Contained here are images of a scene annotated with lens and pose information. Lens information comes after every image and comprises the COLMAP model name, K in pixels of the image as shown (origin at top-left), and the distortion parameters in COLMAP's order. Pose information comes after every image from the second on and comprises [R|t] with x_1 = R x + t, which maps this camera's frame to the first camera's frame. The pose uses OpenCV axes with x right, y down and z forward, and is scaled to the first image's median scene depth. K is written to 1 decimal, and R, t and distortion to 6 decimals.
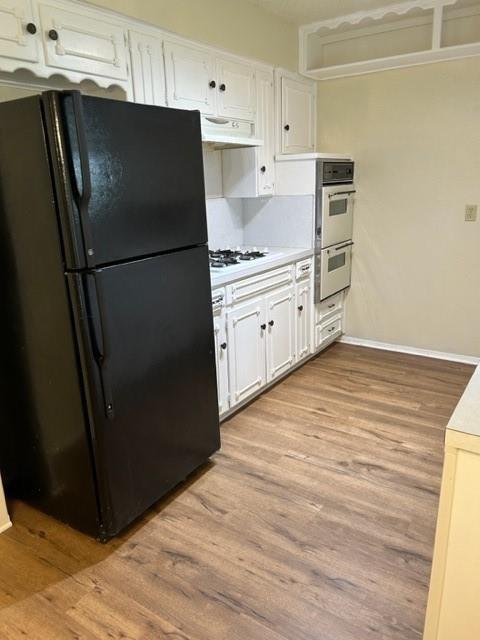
lens RADIAL K [[480.4, 0, 240.0], [0, 480.4, 320.0], [0, 0, 1]] dist [0.004105, -0.002130]
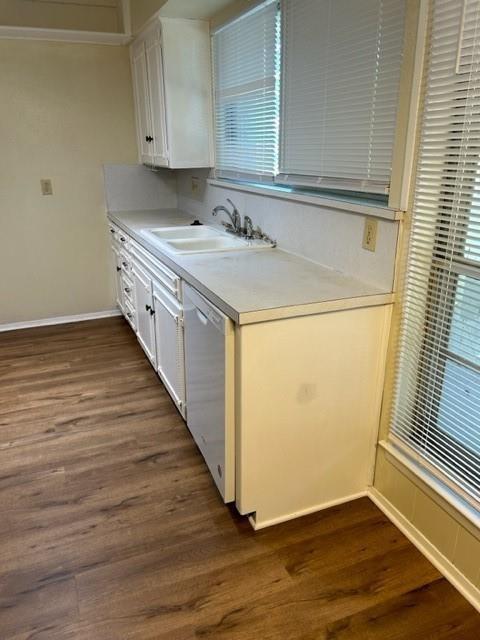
lens RADIAL K [[480.4, 0, 240.0], [0, 480.4, 320.0], [0, 0, 1]] dist [0.004105, -0.002130]
pose [[0.545432, -0.256711, 0.797874, -0.330715], [0.229609, 0.961289, 0.152327, 0.005834], [-0.806092, 0.100115, 0.583261, 0.042122]]
